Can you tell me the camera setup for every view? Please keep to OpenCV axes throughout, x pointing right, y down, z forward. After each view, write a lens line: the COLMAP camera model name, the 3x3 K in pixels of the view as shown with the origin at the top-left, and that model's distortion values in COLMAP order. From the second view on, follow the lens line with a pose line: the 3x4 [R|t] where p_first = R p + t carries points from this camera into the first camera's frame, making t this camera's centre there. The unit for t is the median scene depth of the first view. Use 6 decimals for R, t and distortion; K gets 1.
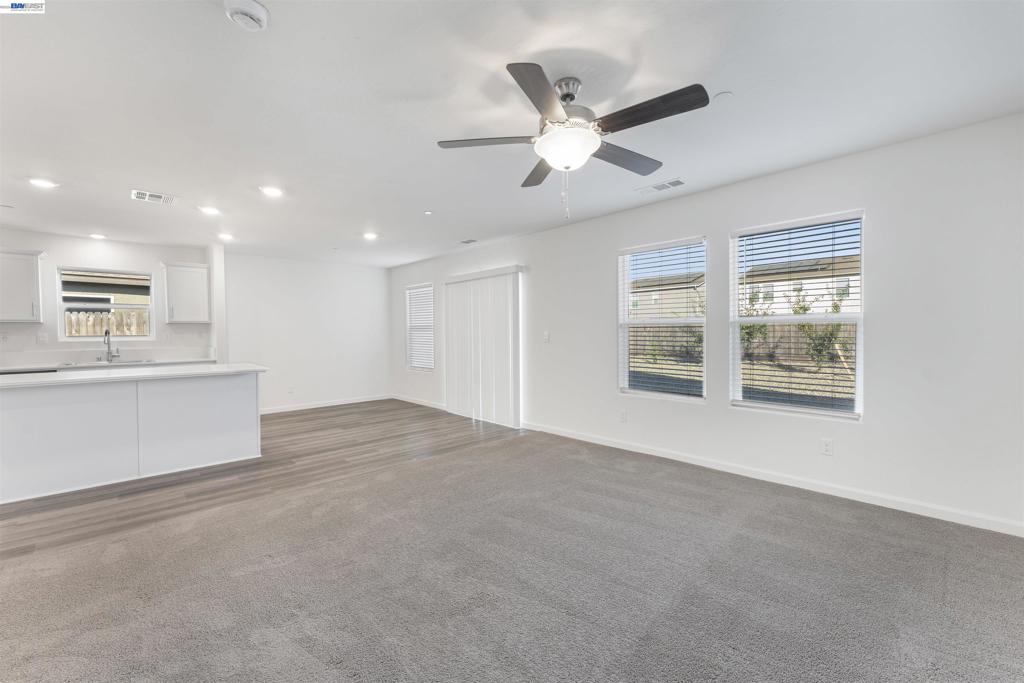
lens RADIAL K [[420.9, 0, 495.3], [0, 420.9, 340.7], [0, 0, 1]] dist [-0.004367, -0.000231]
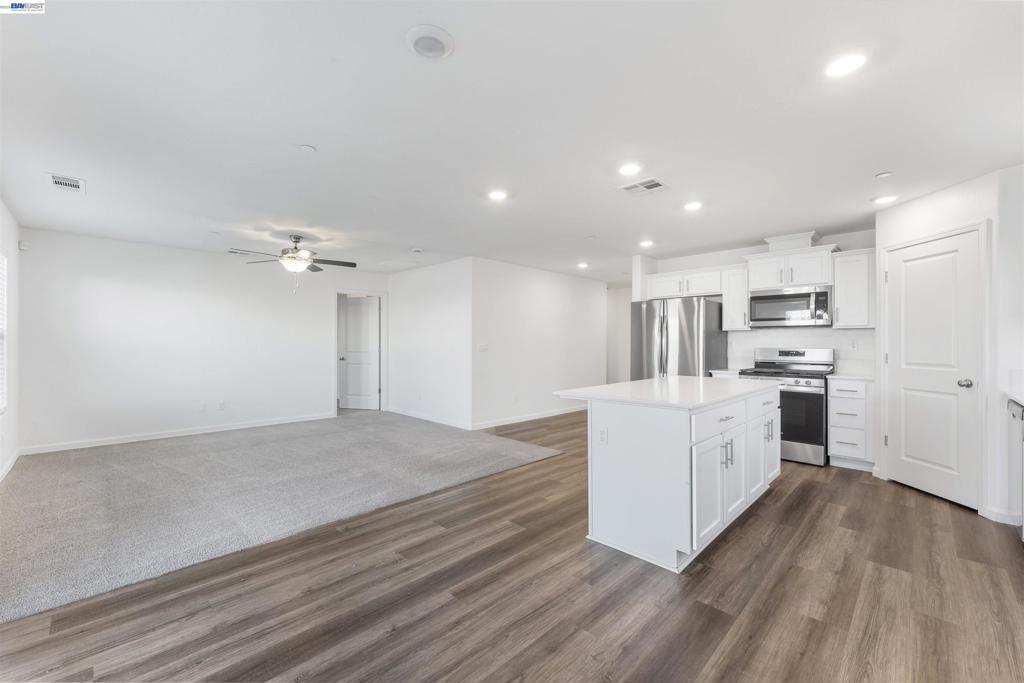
lens RADIAL K [[404.5, 0, 504.4], [0, 404.5, 340.7], [0, 0, 1]] dist [0.000433, -0.001180]
pose [[-0.998143, 0.006811, -0.060530, -0.423598], [0.006018, 0.999894, 0.013280, -0.027690], [0.060614, 0.012891, -0.998078, 1.675681]]
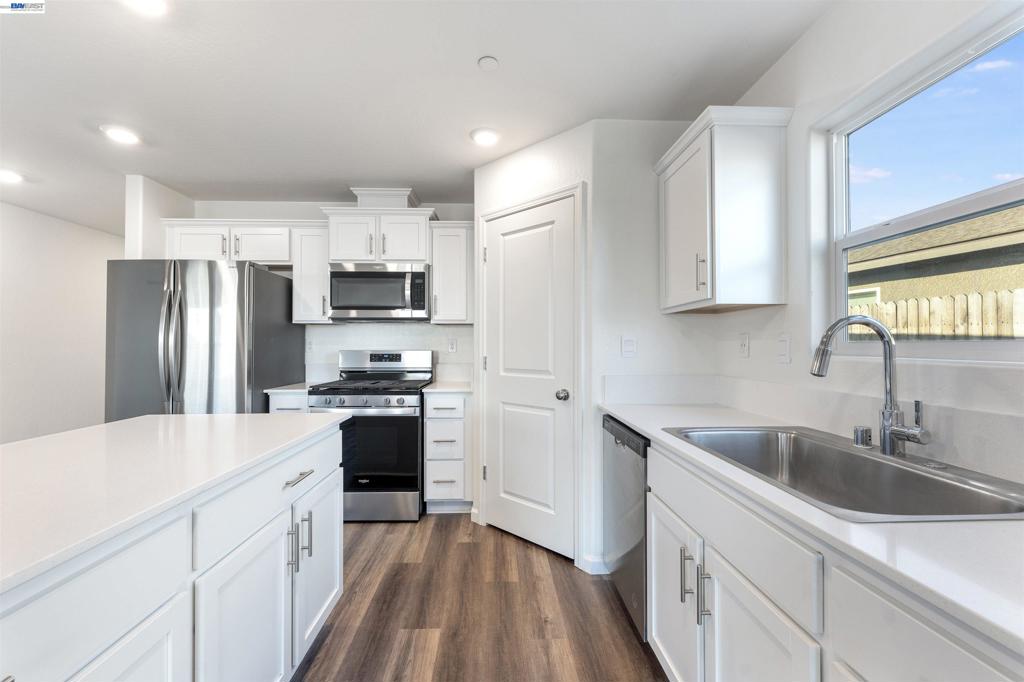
lens RADIAL K [[420.9, 0, 502.1], [0, 420.9, 341.1], [0, 0, 1]] dist [-0.004367, -0.000231]
pose [[-0.636444, 0.005125, -0.771306, -0.812789], [-0.005565, 0.999921, 0.011235, -0.015662], [0.771303, 0.011443, -0.636365, 1.288419]]
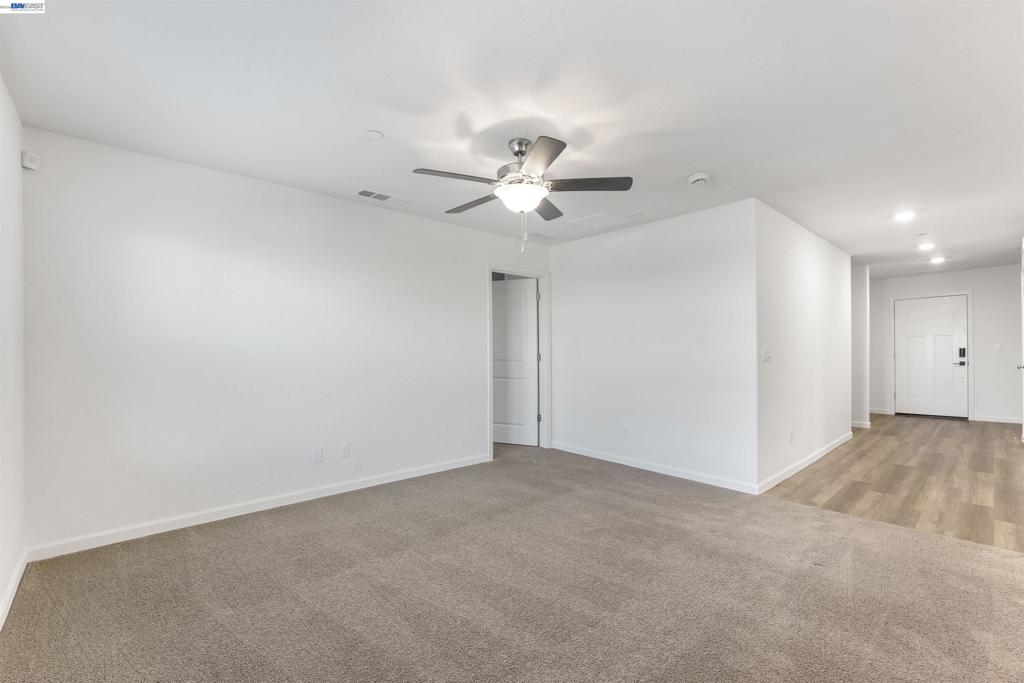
lens RADIAL K [[420.9, 0, 502.3], [0, 420.9, 346.8], [0, 0, 1]] dist [-0.004367, -0.000231]
pose [[-0.999909, 0.013500, -0.000388, 0.121167], [0.013493, 0.999793, 0.015217, -0.018536], [0.000594, 0.015210, -0.999884, 1.122889]]
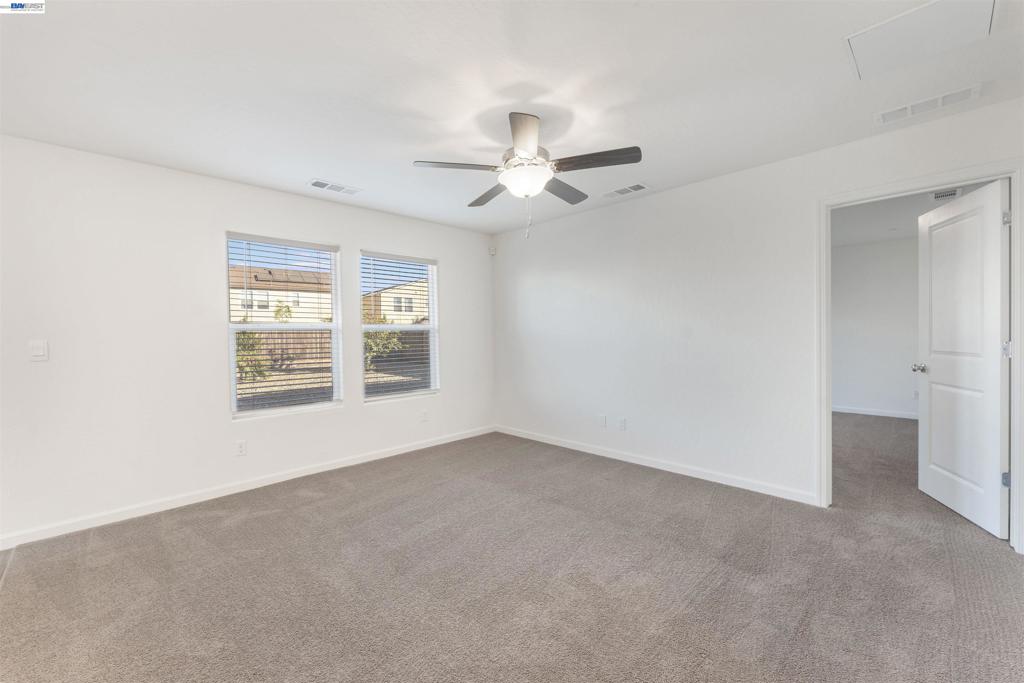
lens RADIAL K [[420.9, 0, 517.5], [0, 420.9, 341.6], [0, 0, 1]] dist [-0.004367, -0.000231]
pose [[-0.065901, -0.007326, 0.997799, -0.511198], [0.035918, 0.999308, 0.009709, -0.005129], [-0.997180, 0.036479, -0.065592, 0.563300]]
